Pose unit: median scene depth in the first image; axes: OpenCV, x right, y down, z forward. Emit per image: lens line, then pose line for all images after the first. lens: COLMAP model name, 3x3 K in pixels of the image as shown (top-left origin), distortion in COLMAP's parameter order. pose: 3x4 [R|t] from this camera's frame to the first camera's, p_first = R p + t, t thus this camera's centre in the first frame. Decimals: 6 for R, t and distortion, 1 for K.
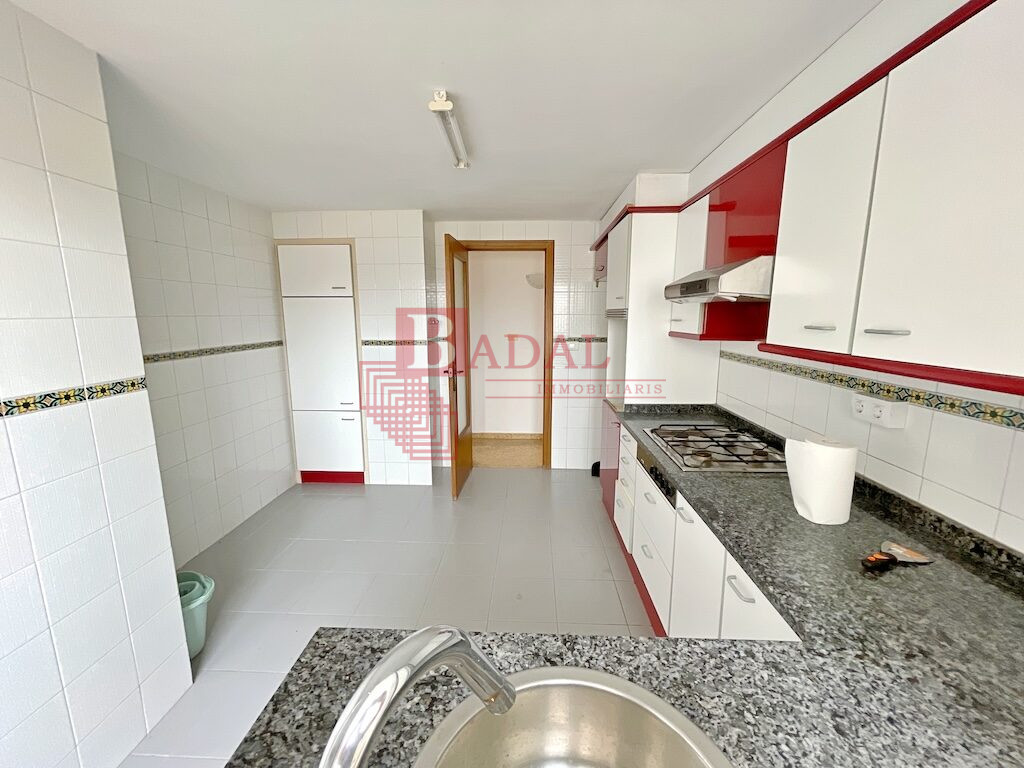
lens RADIAL K [[412.4, 0, 510.7], [0, 412.4, 383.6], [0, 0, 1]] dist [-0.006211, 0.000838]
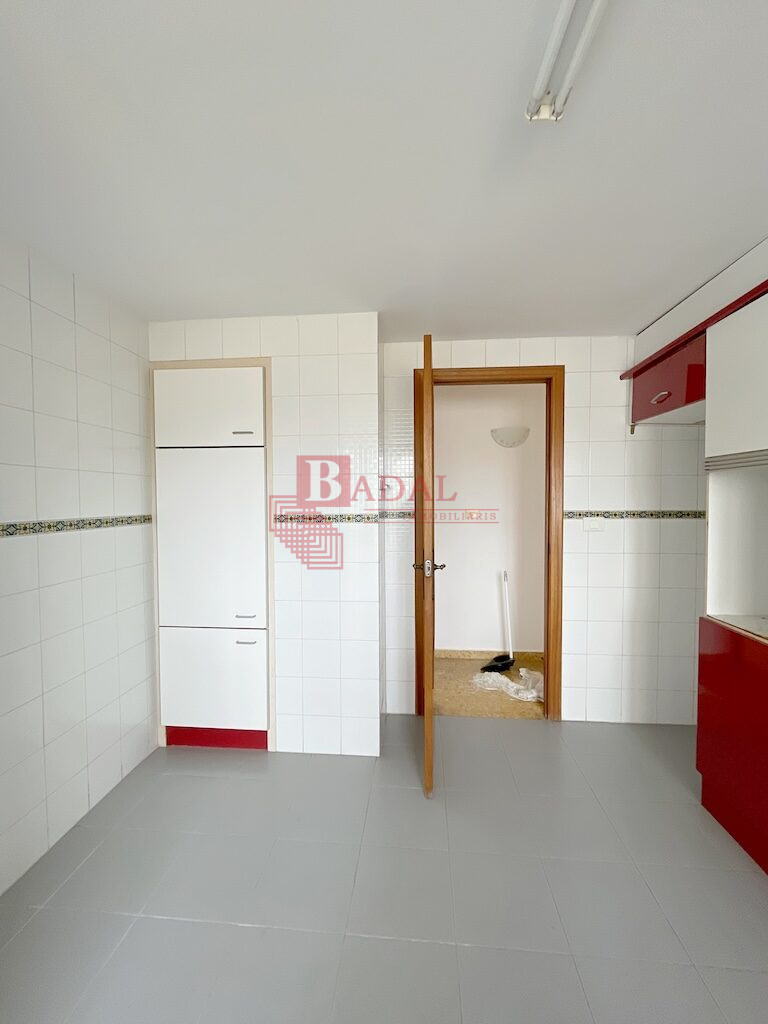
lens RADIAL K [[412.4, 0, 379.9], [0, 412.4, 511.9], [0, 0, 1]] dist [-0.006211, 0.000838]
pose [[0.999325, -0.002467, -0.036660, -0.173261], [-0.002592, 0.990524, -0.137314, -0.022443], [0.036651, 0.137317, 0.989849, 0.373465]]
